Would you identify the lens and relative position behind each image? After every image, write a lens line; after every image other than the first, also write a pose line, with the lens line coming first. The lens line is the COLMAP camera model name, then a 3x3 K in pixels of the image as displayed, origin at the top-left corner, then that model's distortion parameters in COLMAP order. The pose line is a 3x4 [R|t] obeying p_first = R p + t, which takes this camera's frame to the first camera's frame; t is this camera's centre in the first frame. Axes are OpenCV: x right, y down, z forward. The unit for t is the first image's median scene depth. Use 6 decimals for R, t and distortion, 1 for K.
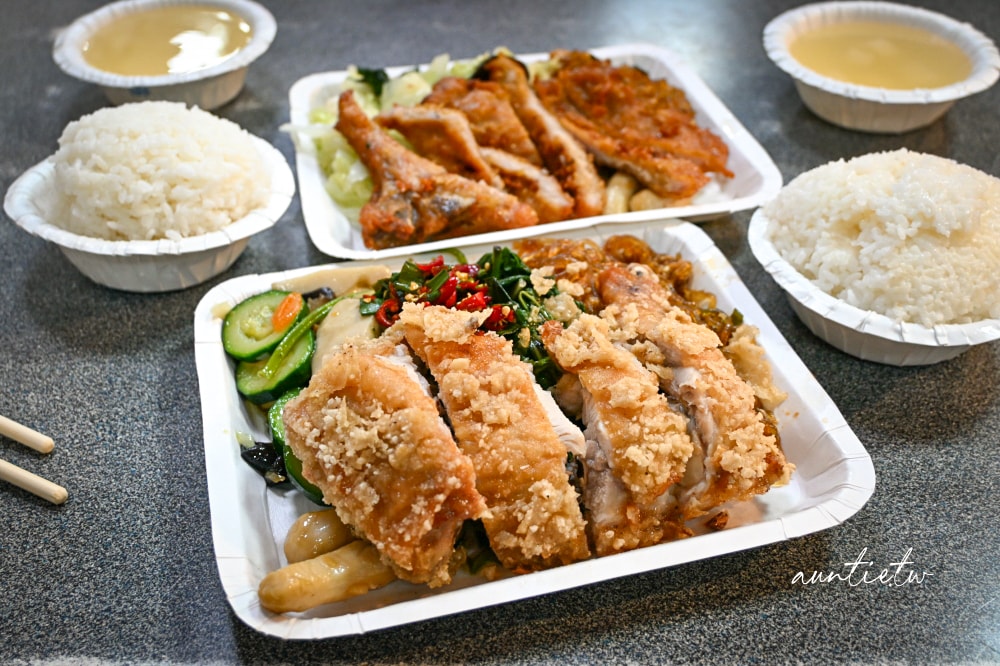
lens RADIAL K [[1117.2, 0, 500.0], [0, 1117.2, 333.0], [0, 0, 1]] dist [0.002008, 0.005094]
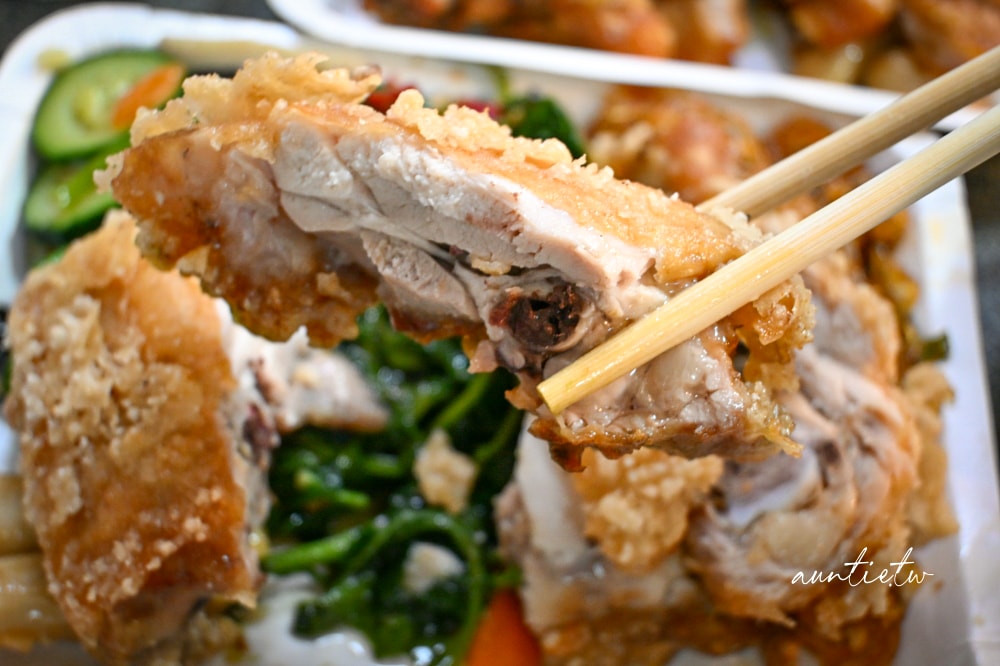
lens RADIAL K [[1708.2, 0, 500.0], [0, 1708.2, 333.0], [0, 0, 1]] dist [0.025225, -0.122832]
pose [[0.938194, 0.304565, -0.164416, 0.199449], [-0.276372, 0.945196, 0.173847, -0.136699], [0.208353, -0.117662, 0.970950, 0.234985]]
